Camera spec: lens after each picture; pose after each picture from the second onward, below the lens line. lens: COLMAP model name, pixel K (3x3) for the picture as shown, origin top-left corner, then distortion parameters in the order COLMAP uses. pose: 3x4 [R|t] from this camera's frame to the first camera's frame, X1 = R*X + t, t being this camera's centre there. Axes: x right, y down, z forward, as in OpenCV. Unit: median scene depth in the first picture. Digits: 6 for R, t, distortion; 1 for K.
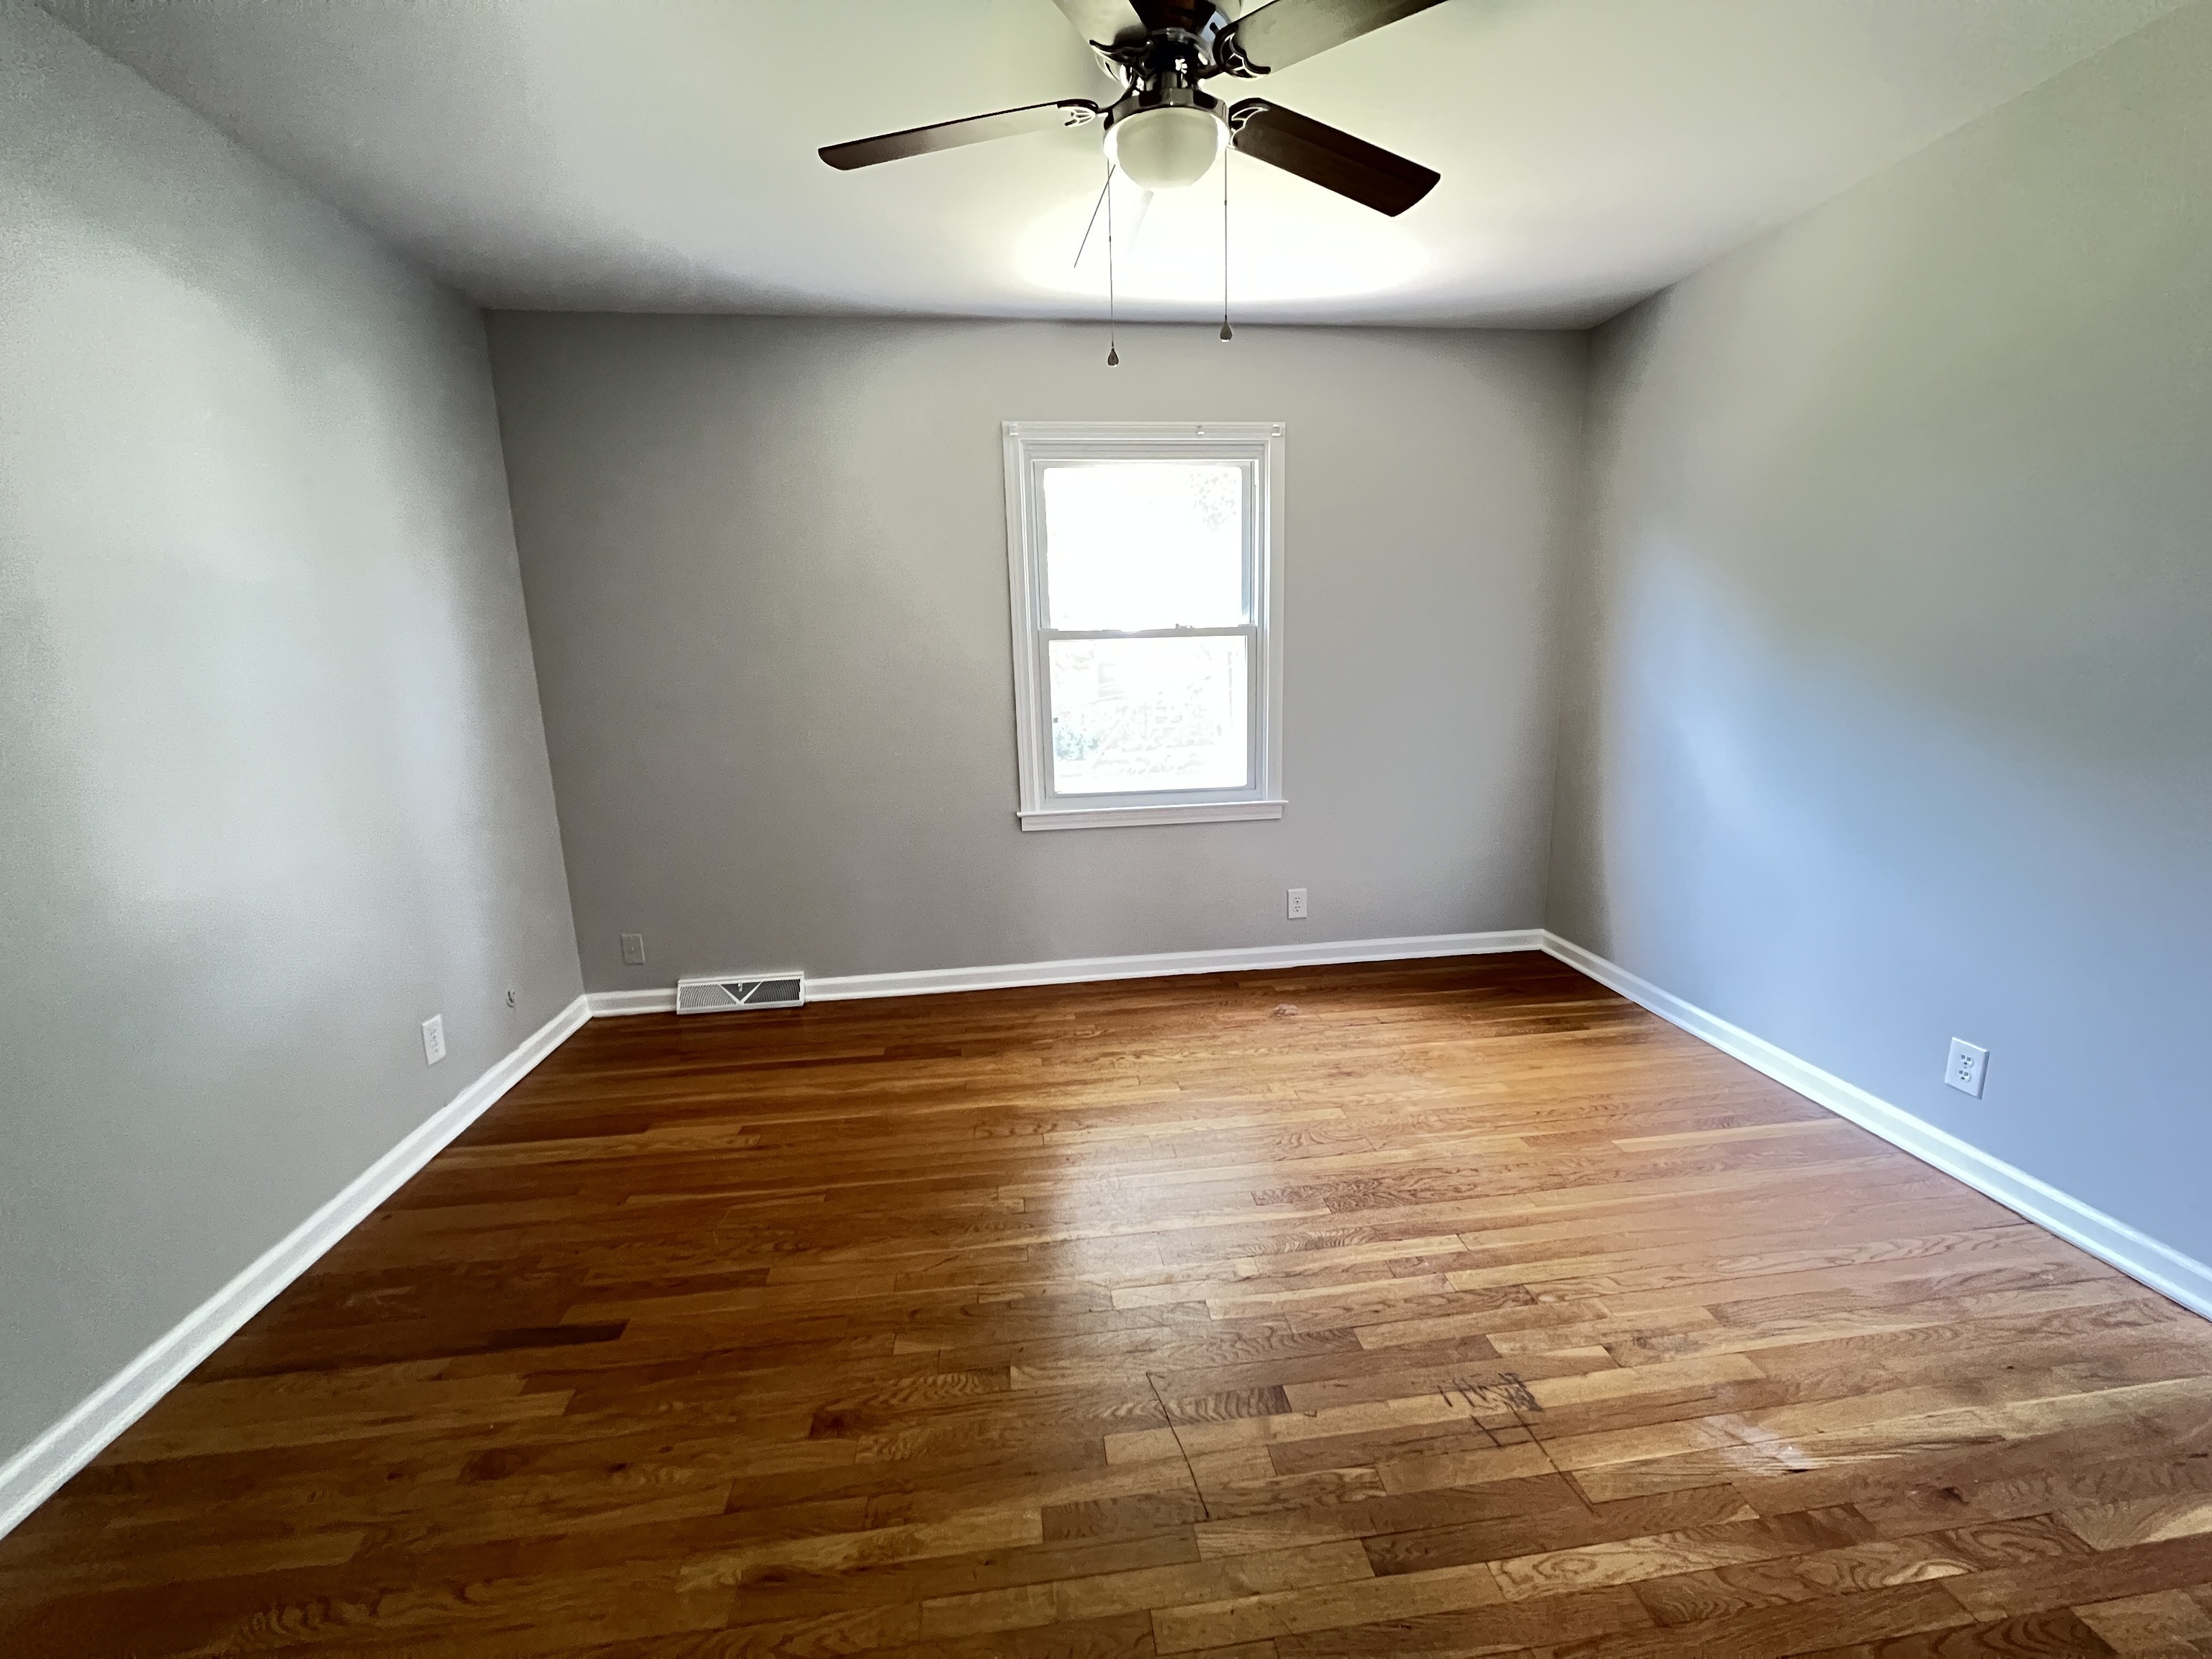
lens RADIAL K [[885.1, 0, 1103.4], [0, 885.1, 828.5], [0, 0, 1]] dist [-0.000116, -0.000029]
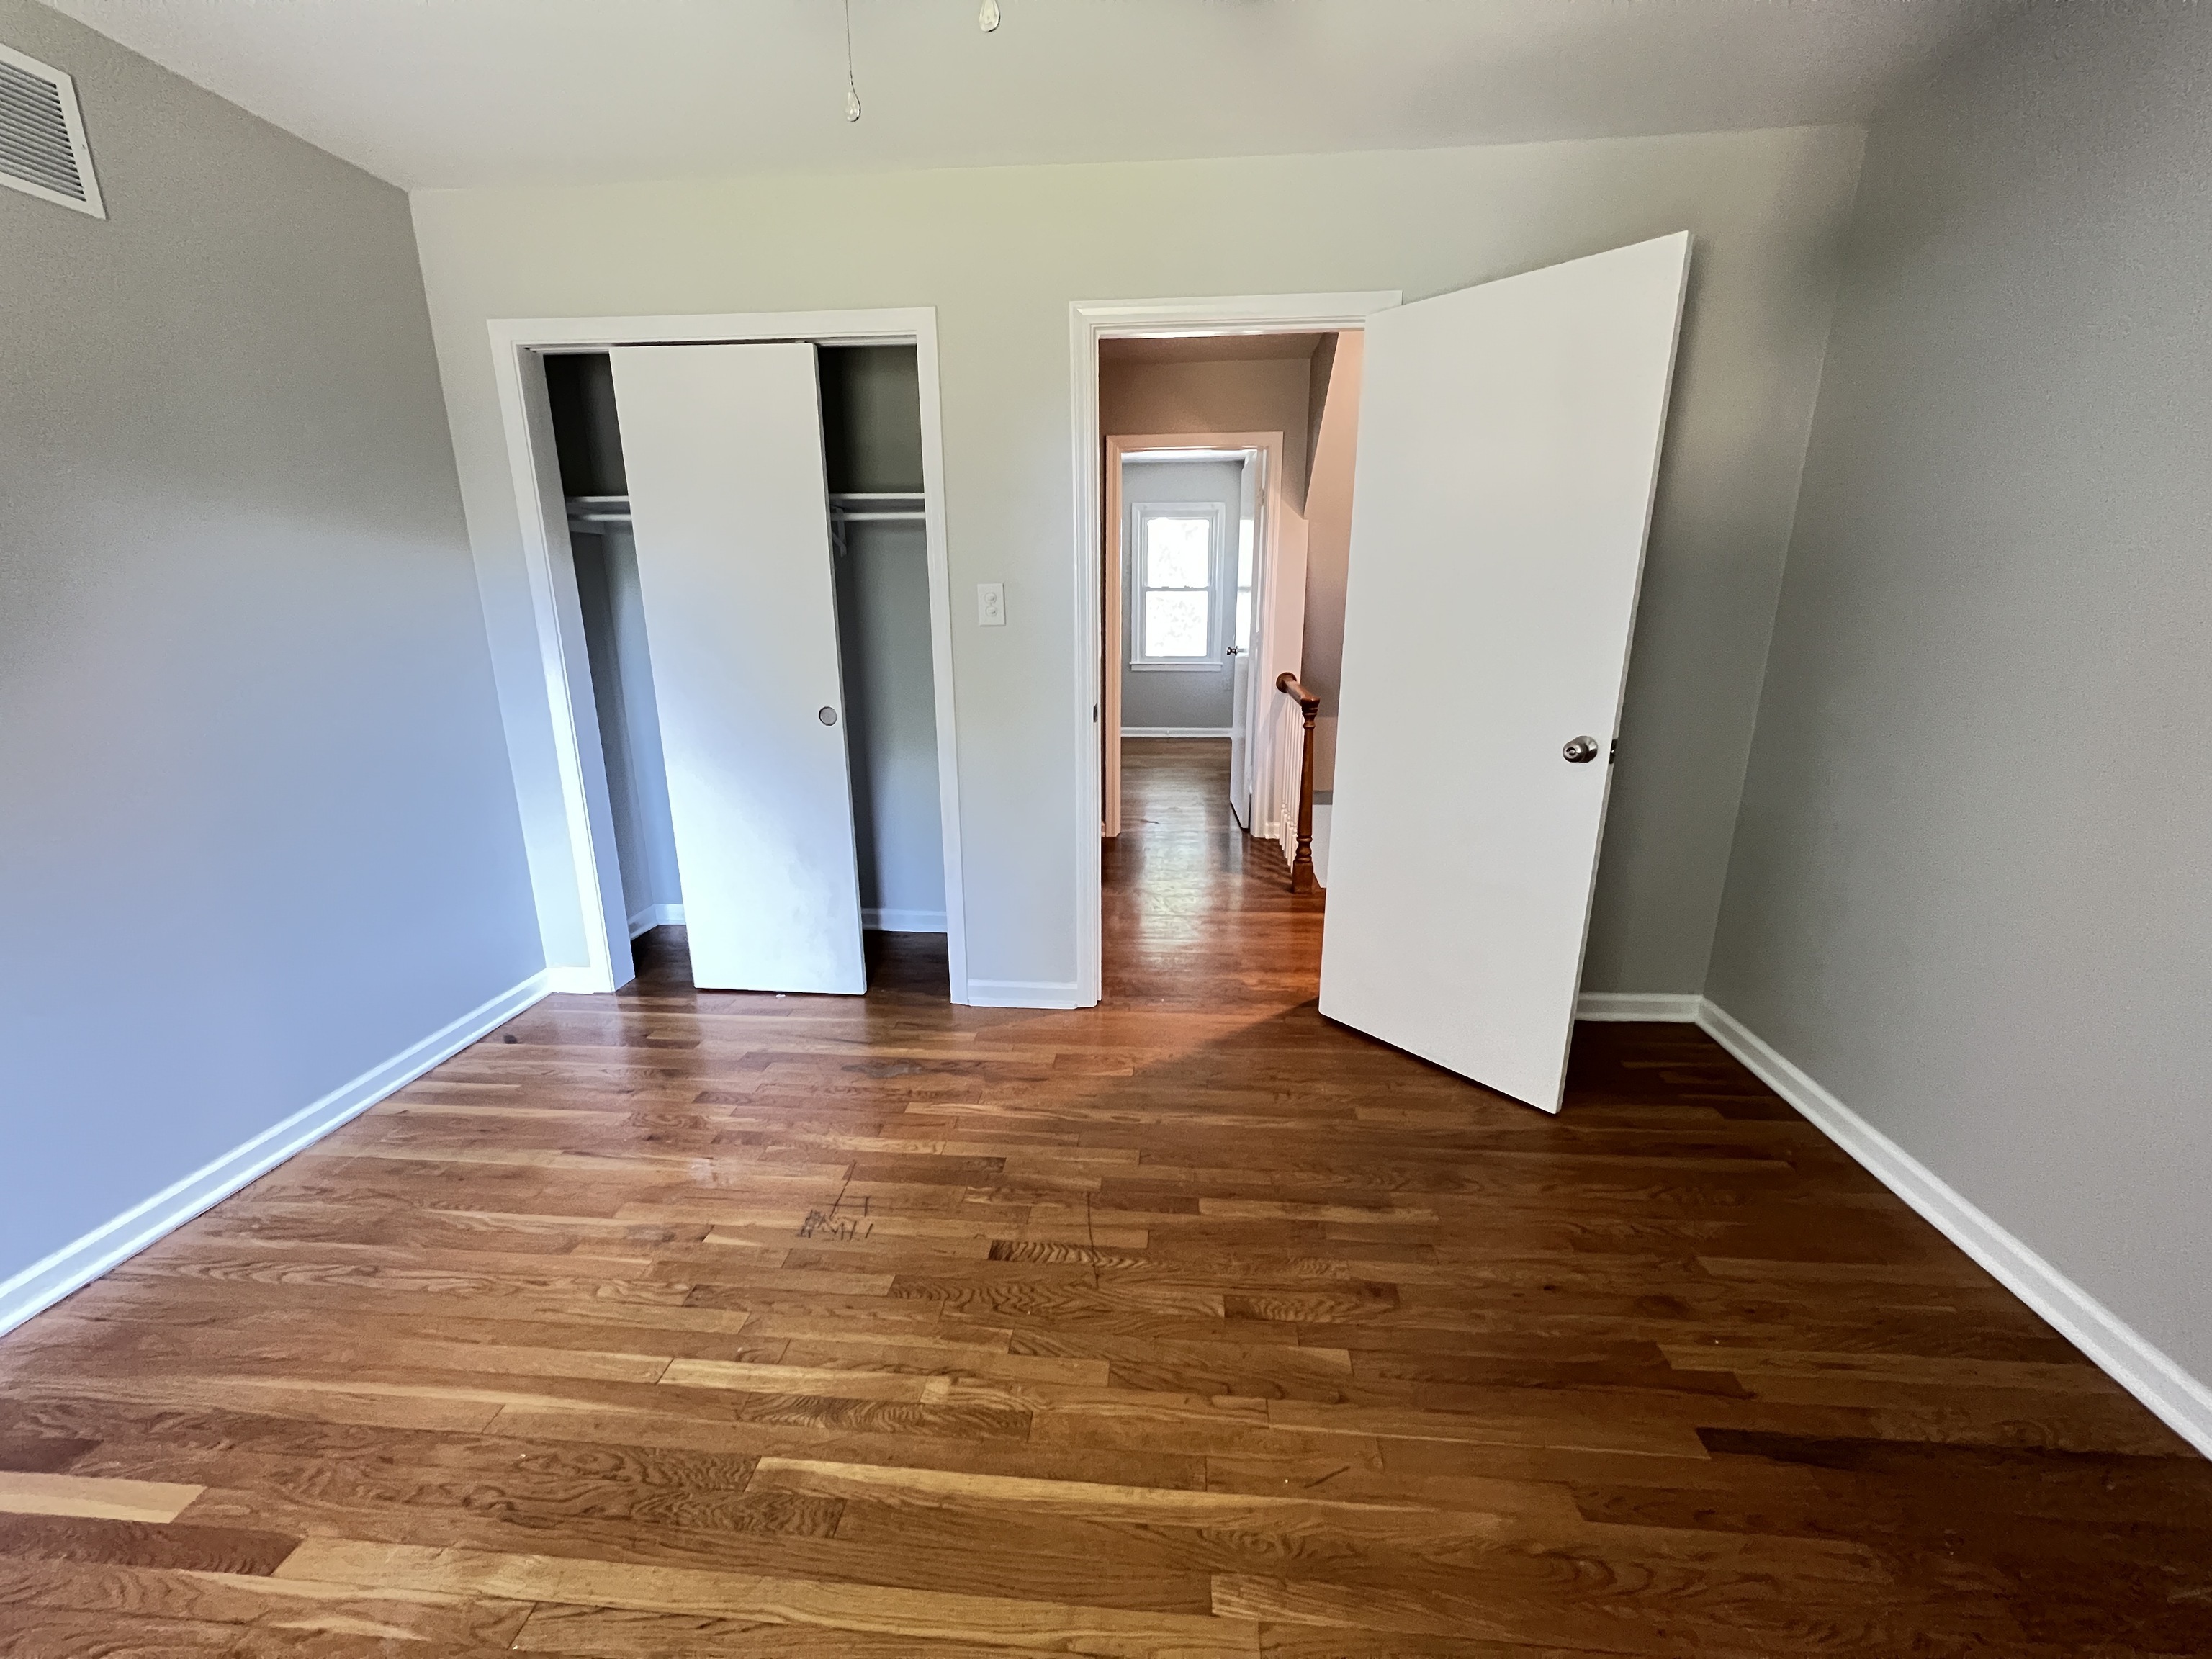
lens RADIAL K [[885.1, 0, 1108.0], [0, 885.1, 830.7], [0, 0, 1]] dist [-0.000116, -0.000029]
pose [[-0.979498, -0.024702, 0.199935, -0.170440], [0.065874, 0.898625, 0.433744, -0.366330], [-0.190381, 0.438022, -0.878574, 1.750075]]
